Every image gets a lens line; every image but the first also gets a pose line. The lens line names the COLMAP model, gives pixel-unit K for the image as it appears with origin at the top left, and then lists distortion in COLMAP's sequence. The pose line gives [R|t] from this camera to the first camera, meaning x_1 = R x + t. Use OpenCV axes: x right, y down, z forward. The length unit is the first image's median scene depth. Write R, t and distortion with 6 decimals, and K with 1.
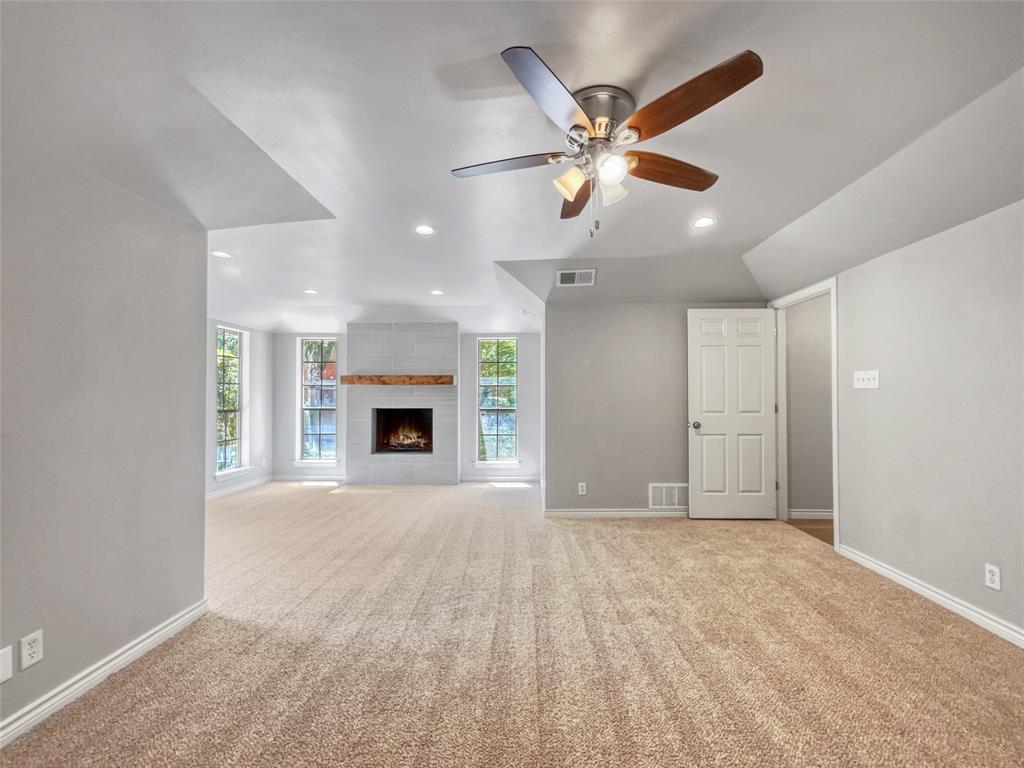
lens RADIAL K [[418.9, 0, 512.4], [0, 418.9, 388.4], [0, 0, 1]] dist [-0.000782, -0.000141]
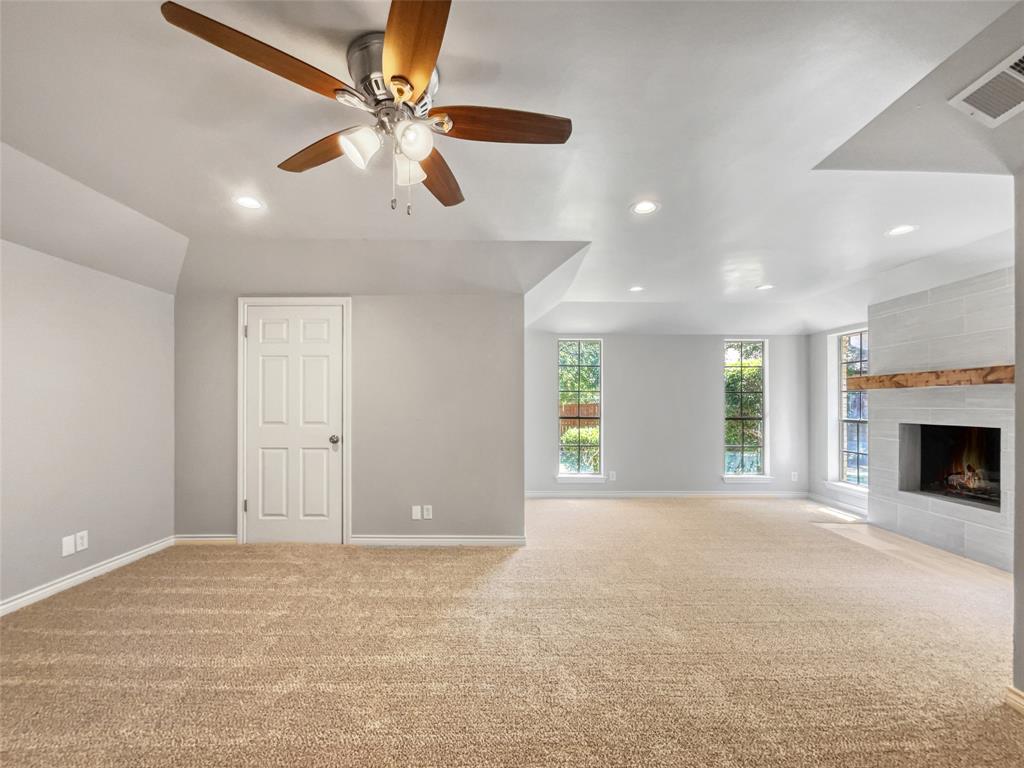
lens RADIAL K [[416.4, 0, 512.2], [0, 416.4, 401.9], [0, 0, 1]] dist [0.000155, 0.000090]
pose [[0.060885, -0.004045, -0.998137, 0.306237], [0.015942, 0.999868, -0.003079, 0.005423], [0.998017, -0.015725, 0.060941, 0.340004]]
